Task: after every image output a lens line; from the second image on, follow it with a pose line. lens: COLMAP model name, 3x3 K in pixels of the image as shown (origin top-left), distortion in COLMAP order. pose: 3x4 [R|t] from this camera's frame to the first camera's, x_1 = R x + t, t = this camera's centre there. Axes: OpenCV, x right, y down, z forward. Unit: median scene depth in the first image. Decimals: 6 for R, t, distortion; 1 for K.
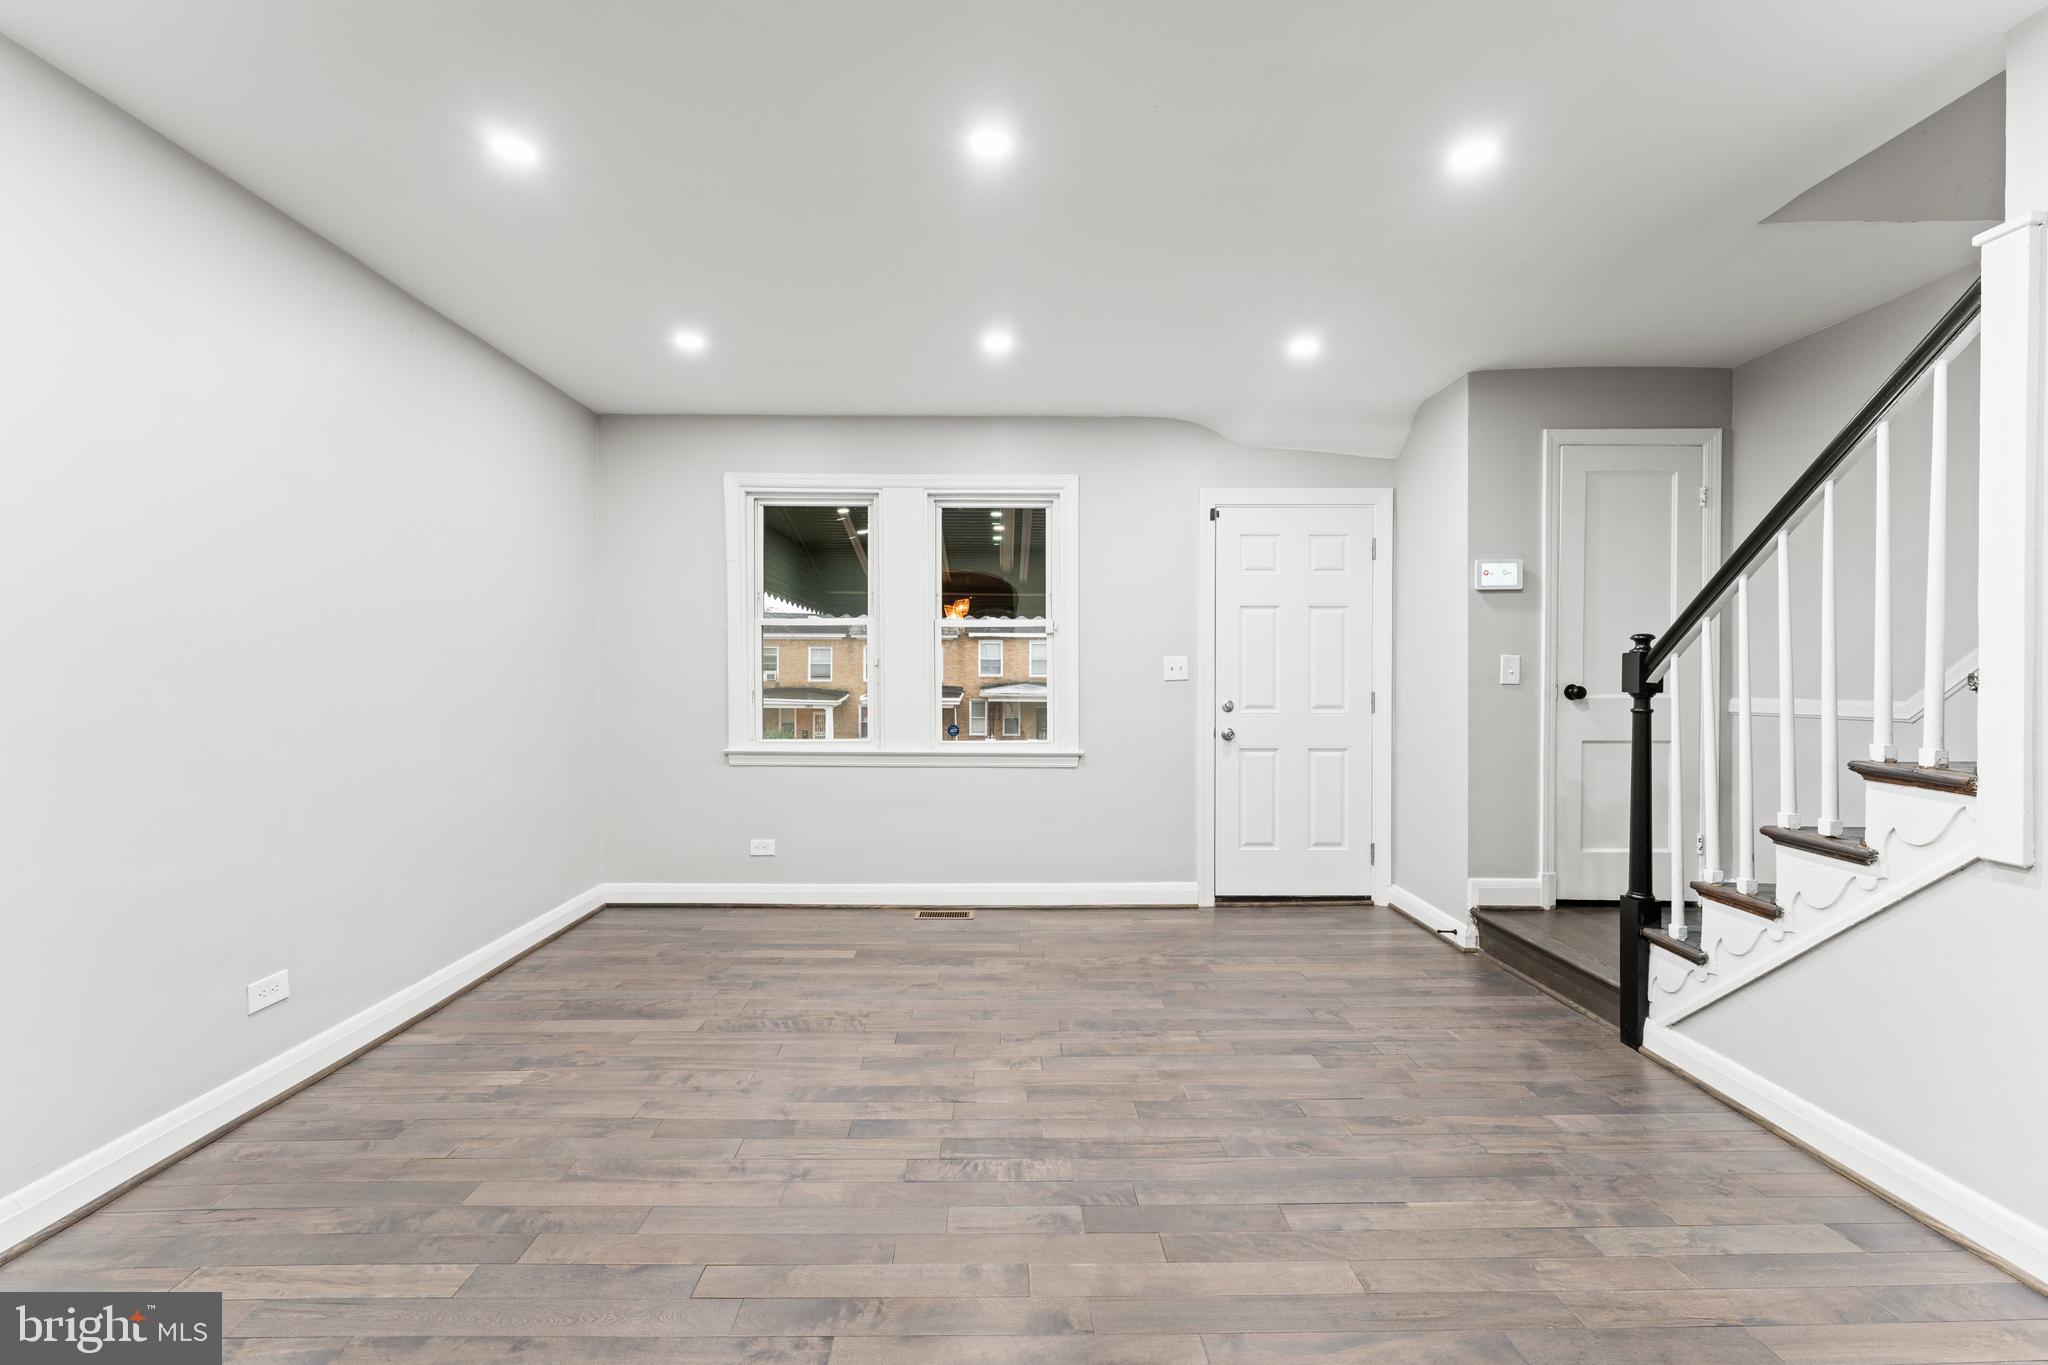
lens RADIAL K [[831.6, 0, 999.2], [0, 831.6, 681.9], [0, 0, 1]] dist [0.000660, 0.000065]
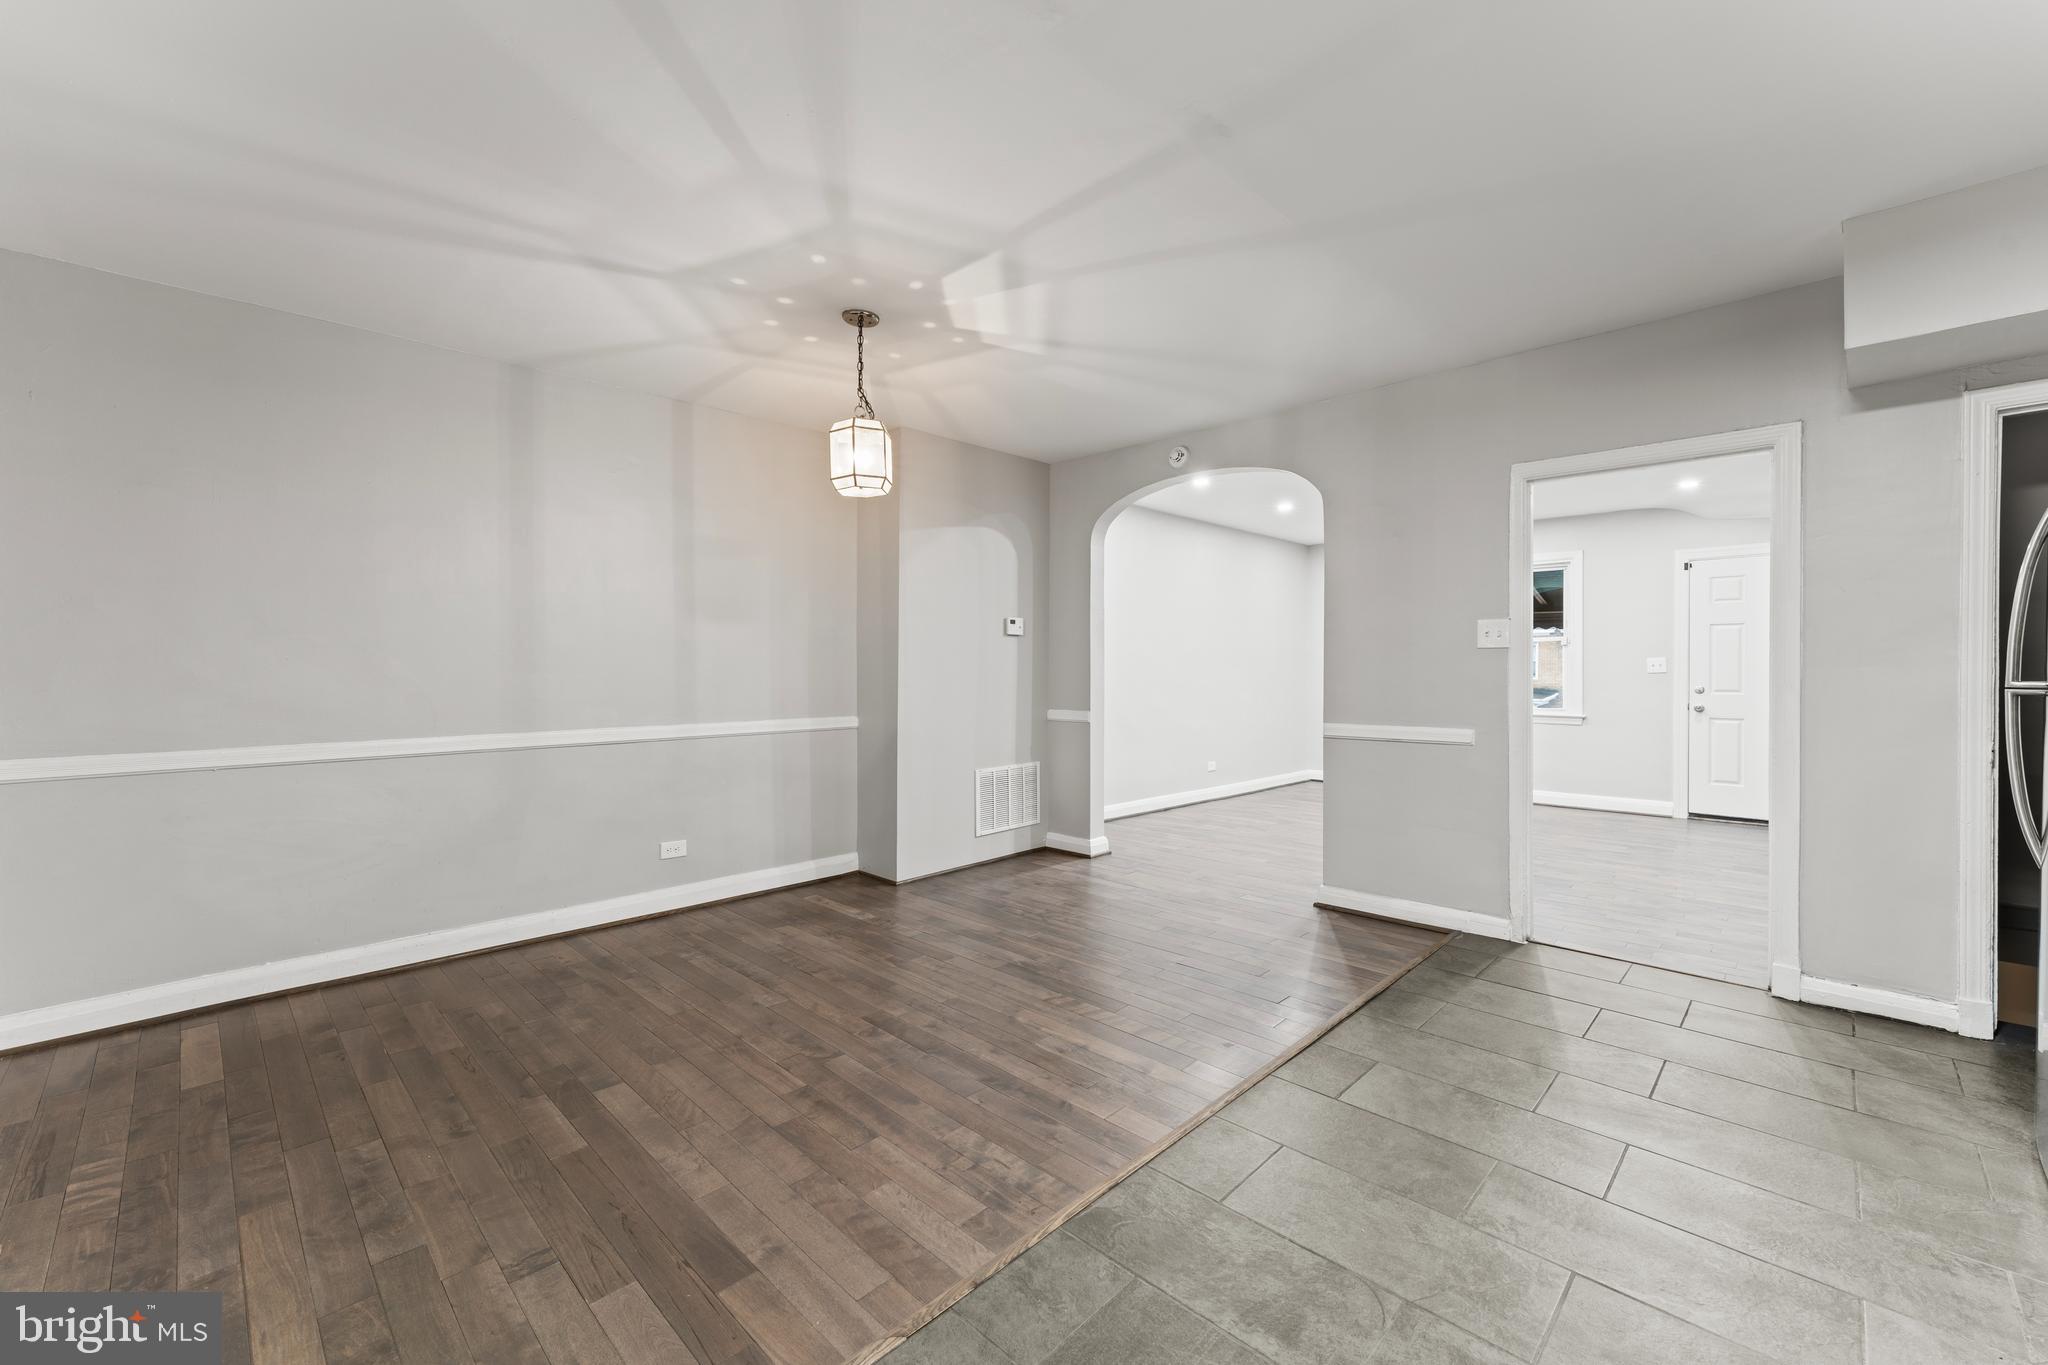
lens RADIAL K [[821.0, 0, 1012.2], [0, 821.0, 676.1], [0, 0, 1]] dist [0.001228, -0.000046]
pose [[0.700781, 0.002747, -0.713371, 0.770004], [-0.007353, 0.999967, -0.003374, 0.029982], [0.713339, 0.007610, 0.700778, -1.599509]]
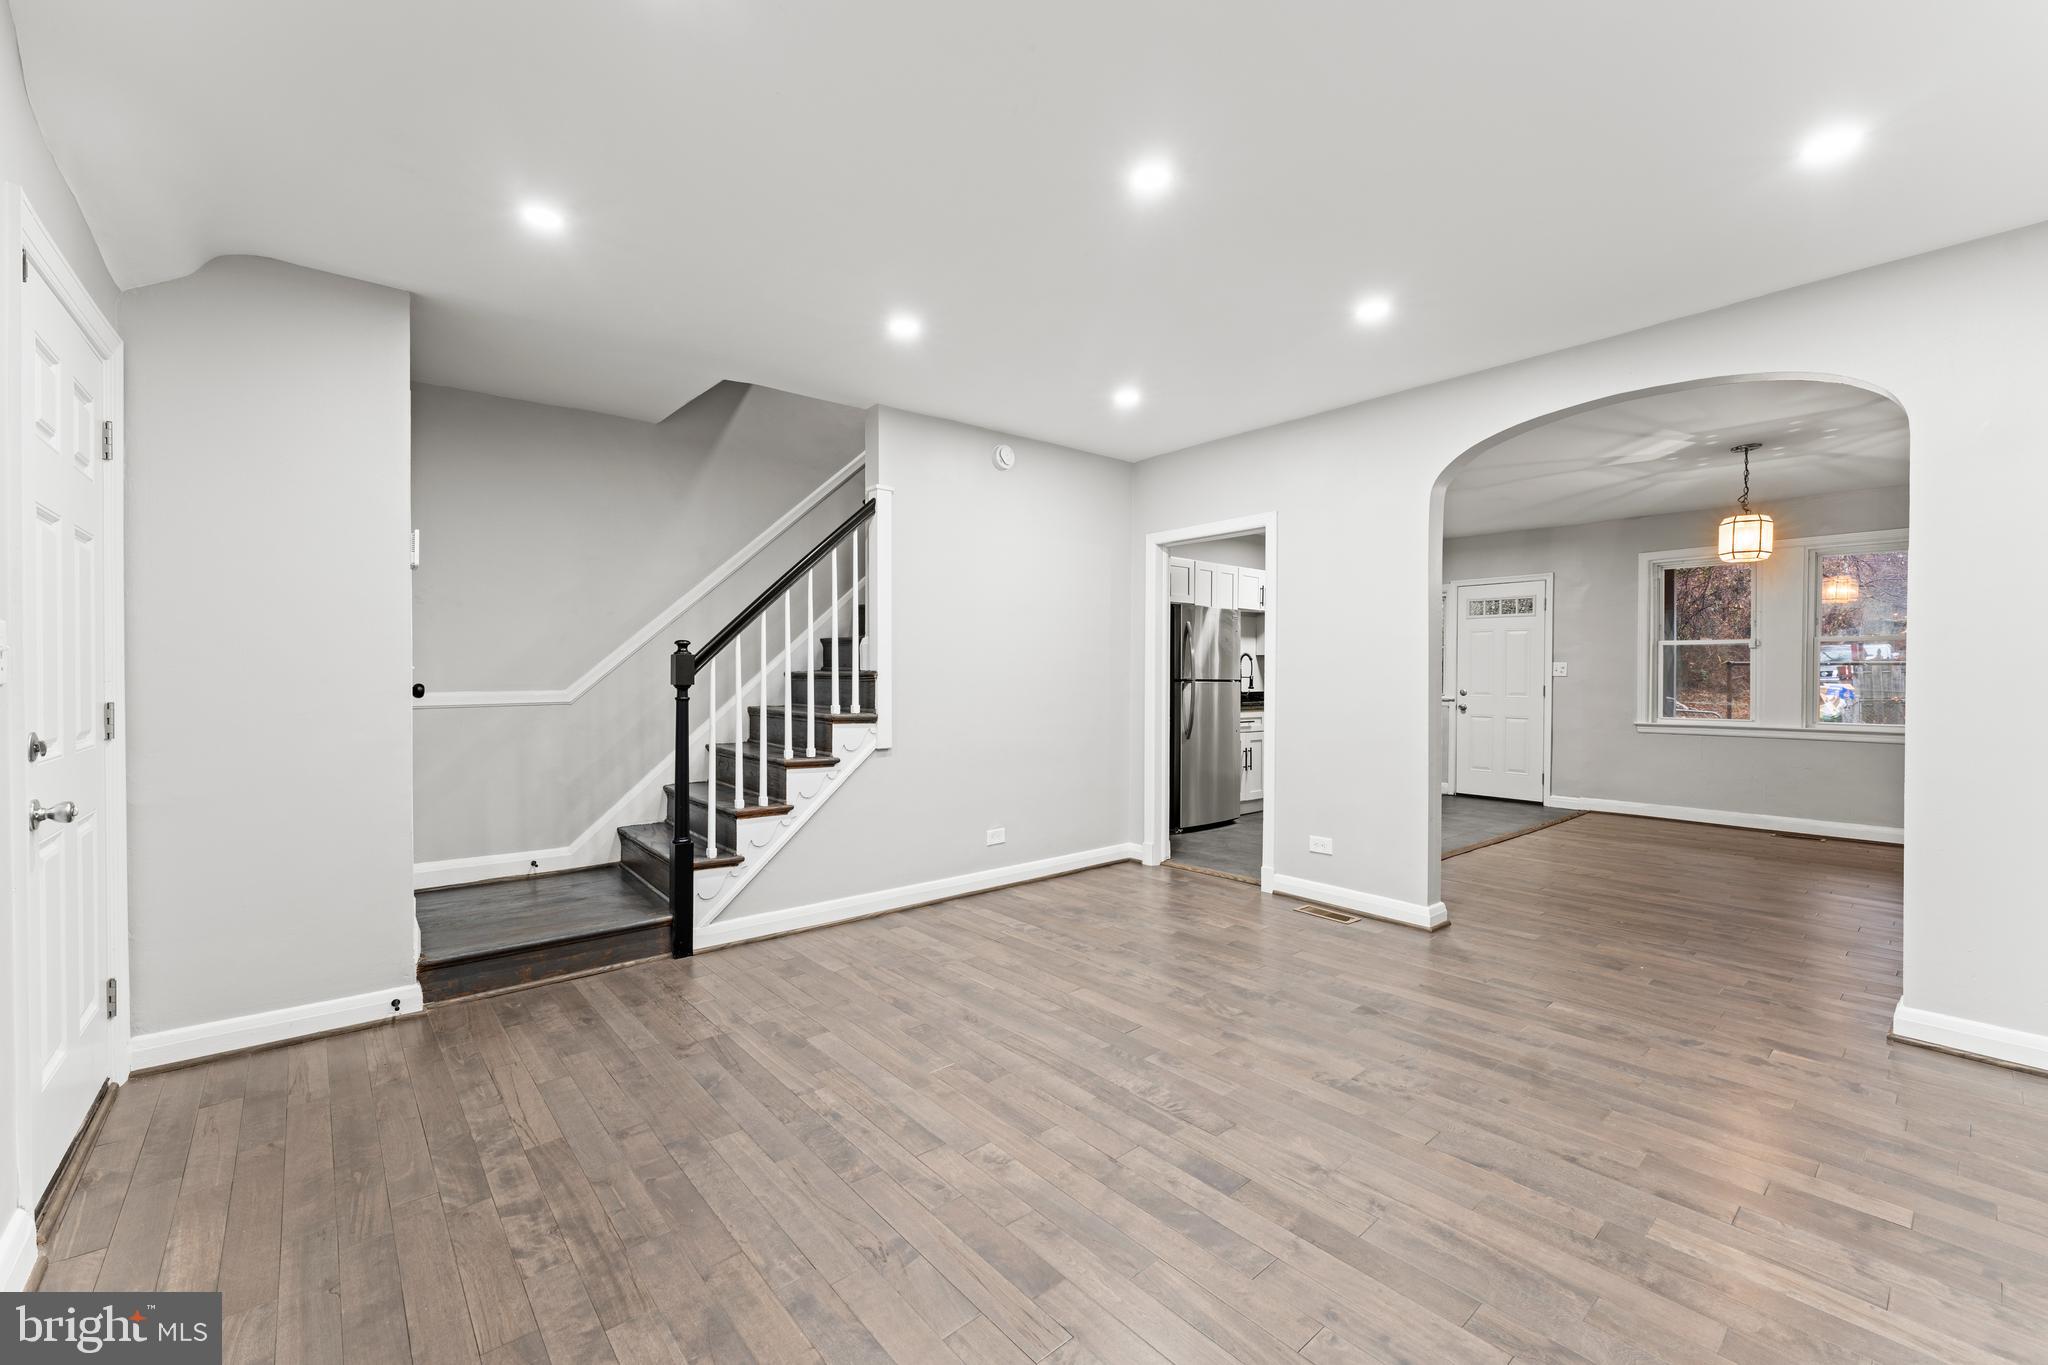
lens RADIAL K [[821.0, 0, 1012.2], [0, 821.0, 676.1], [0, 0, 1]] dist [0.001228, -0.000046]
pose [[-0.634488, -0.005474, 0.772913, -0.583879], [0.007973, 0.999875, 0.013626, -0.019273], [-0.772892, 0.014808, -0.634365, 1.448185]]
